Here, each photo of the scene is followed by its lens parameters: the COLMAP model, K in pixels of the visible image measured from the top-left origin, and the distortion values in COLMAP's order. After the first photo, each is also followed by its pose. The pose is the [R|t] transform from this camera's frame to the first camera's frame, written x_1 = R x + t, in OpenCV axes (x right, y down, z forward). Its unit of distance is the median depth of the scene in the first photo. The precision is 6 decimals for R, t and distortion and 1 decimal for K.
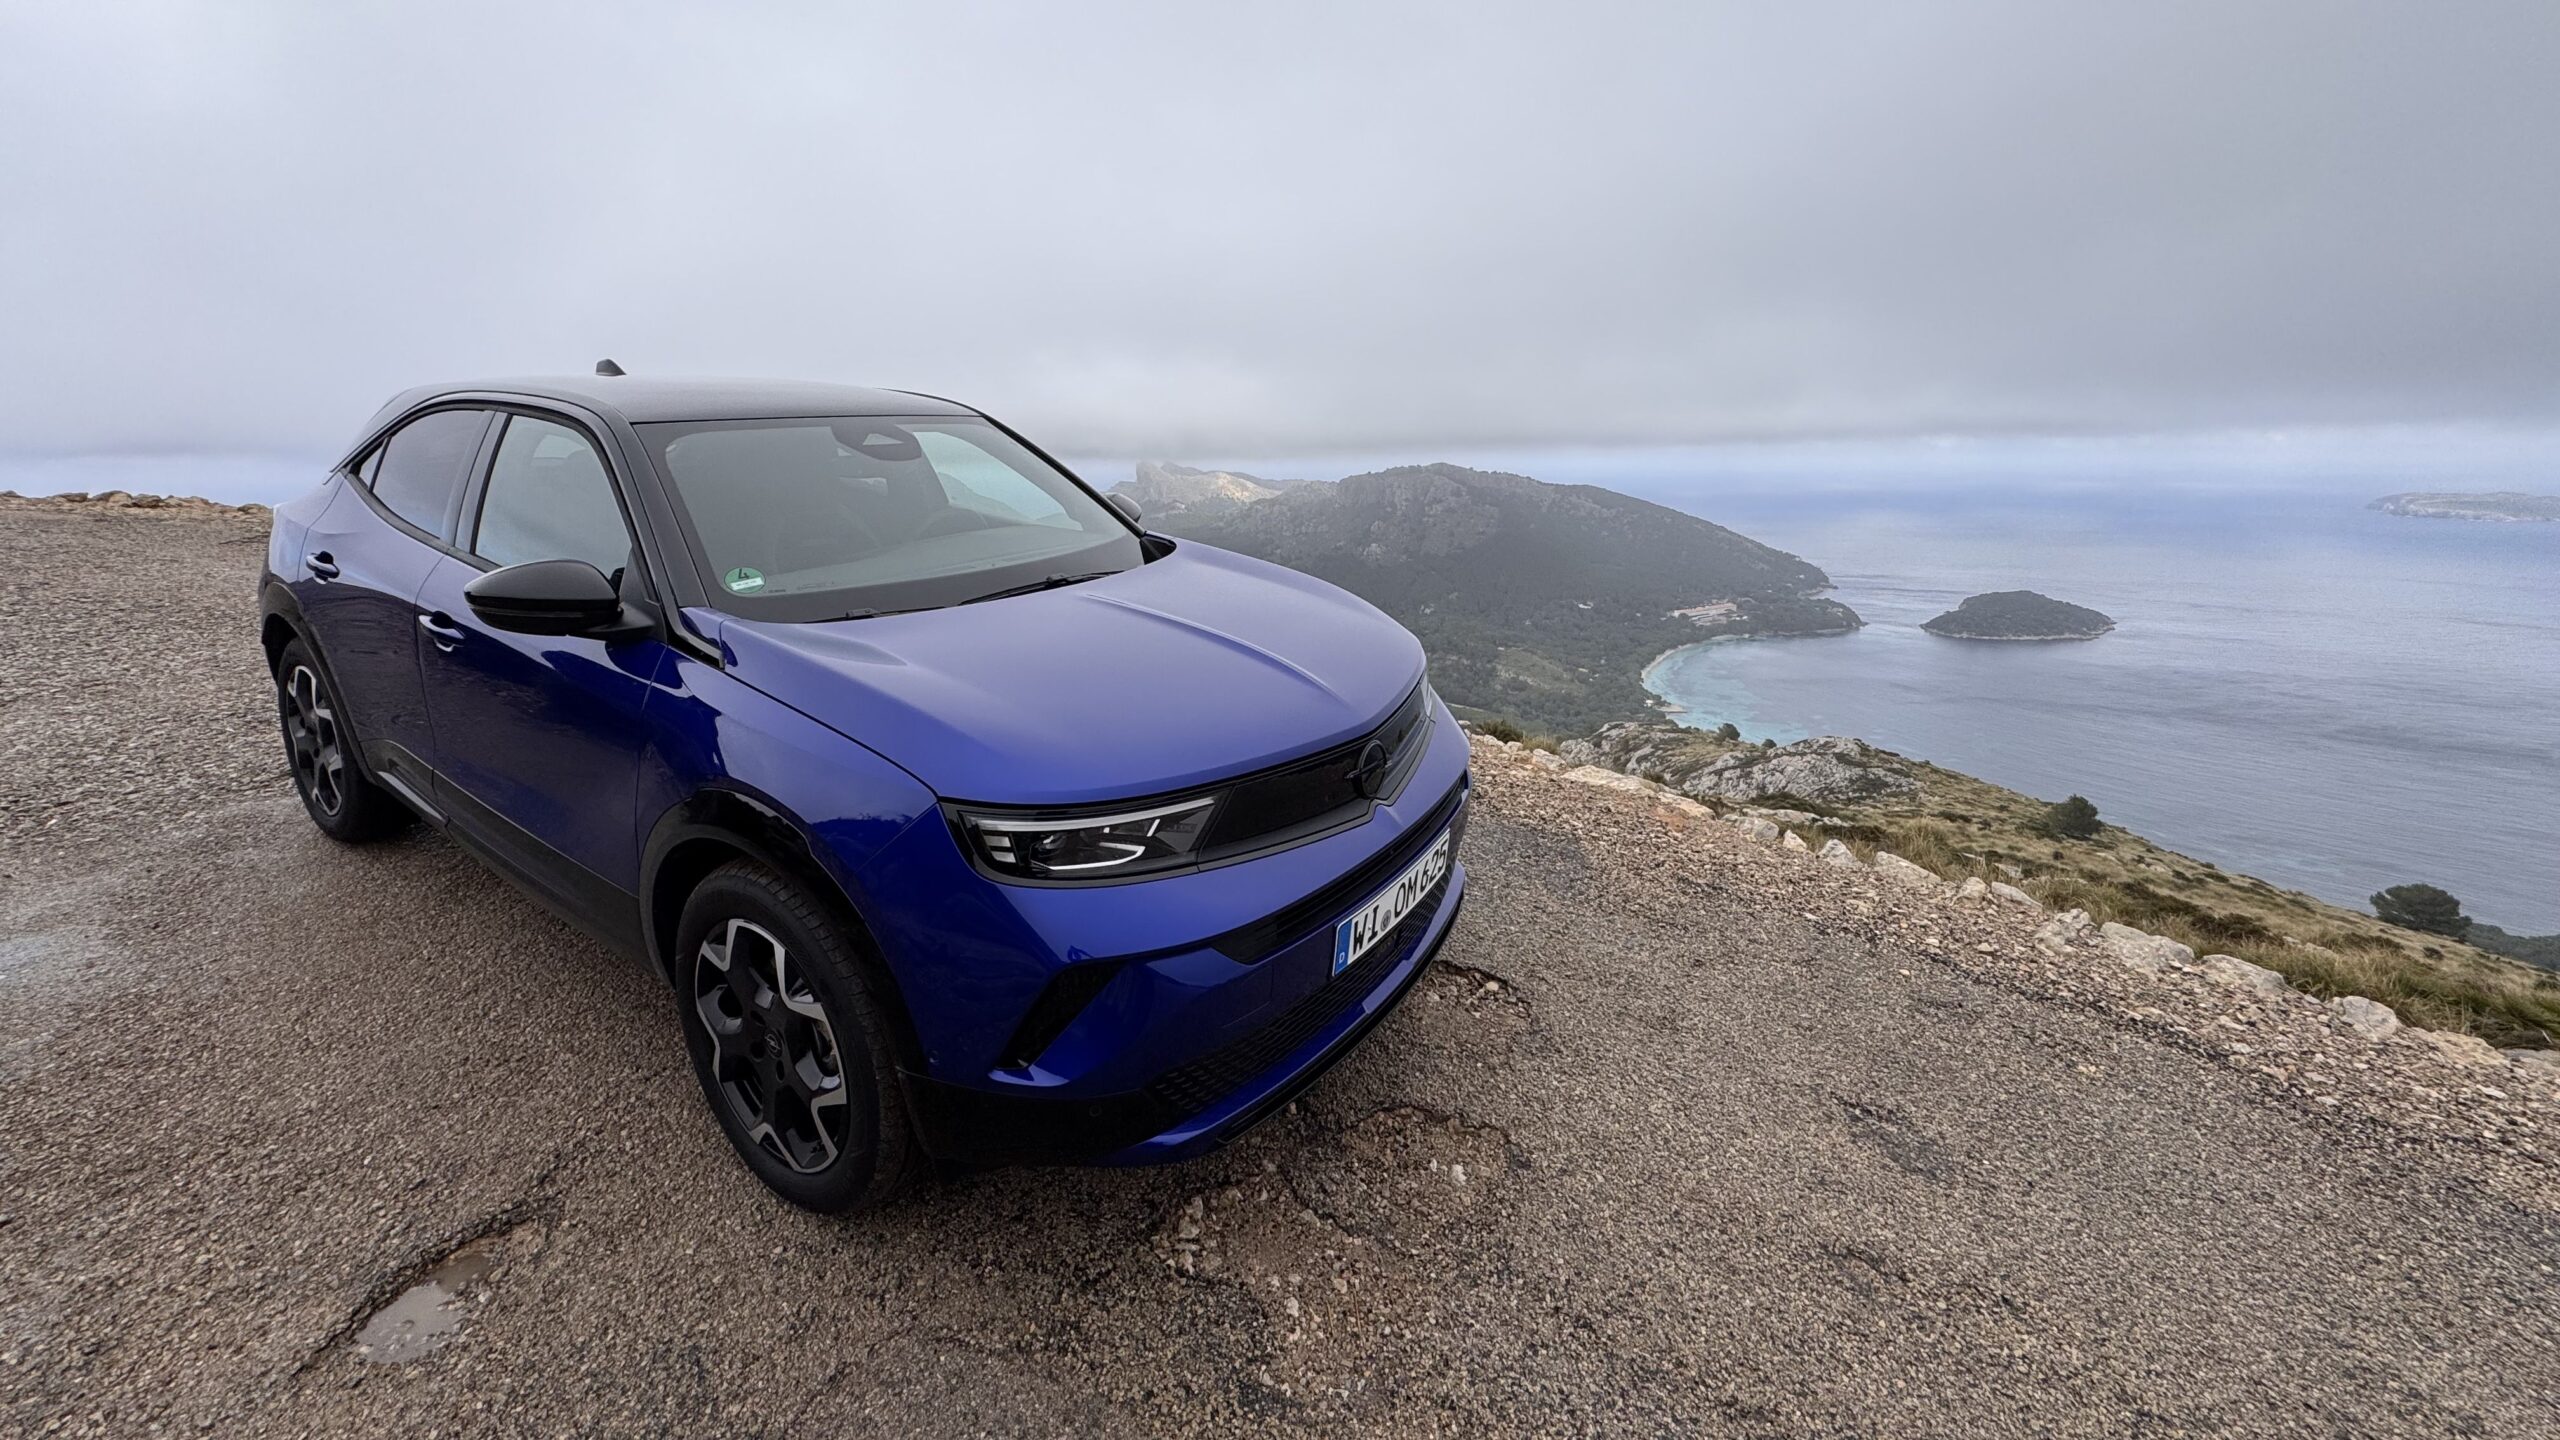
lens RADIAL K [[1013.3, 0, 1273.1], [0, 1013.3, 597.2], [0, 0, 1]] dist [0.011975, 0.000038]
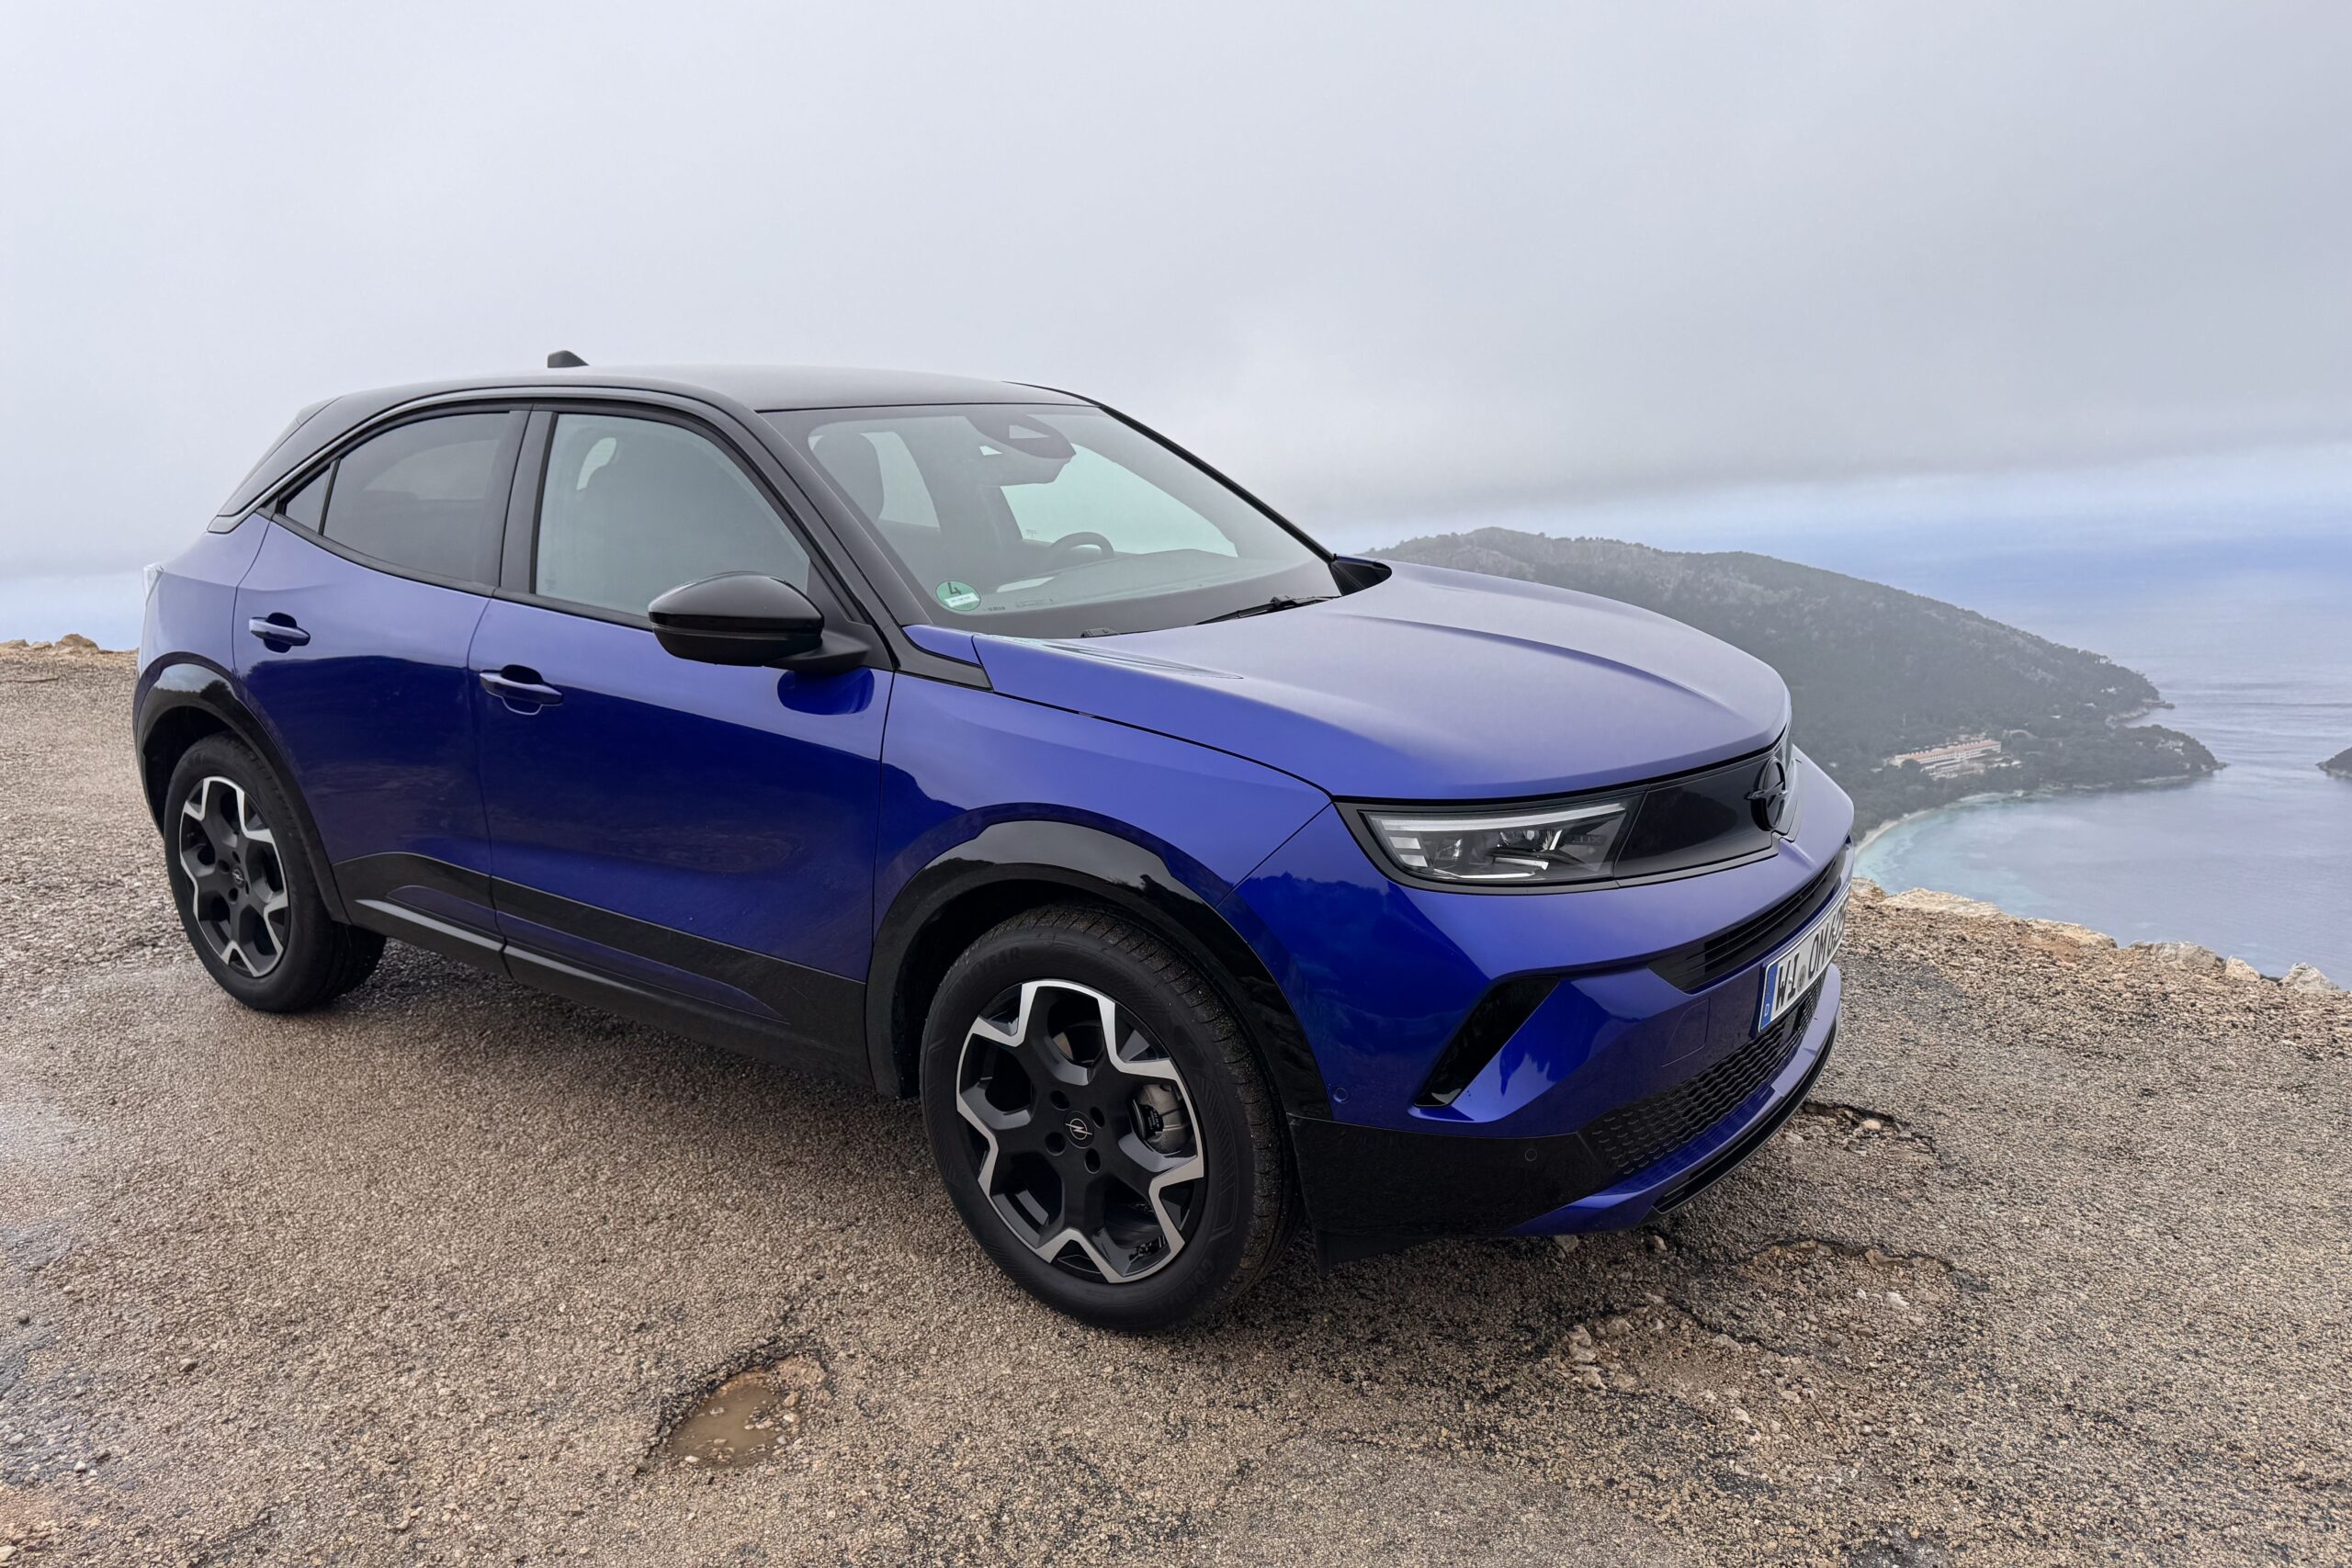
lens RADIAL K [[1672.4, 0, 1181.5], [0, 1672.4, 771.6], [0, 0, 1]] dist [0.053320, -0.039539]
pose [[0.999067, -0.037109, -0.022077, -0.310599], [0.037237, 0.999292, 0.005405, 0.118800], [0.021861, -0.006222, 0.999742, -0.308409]]
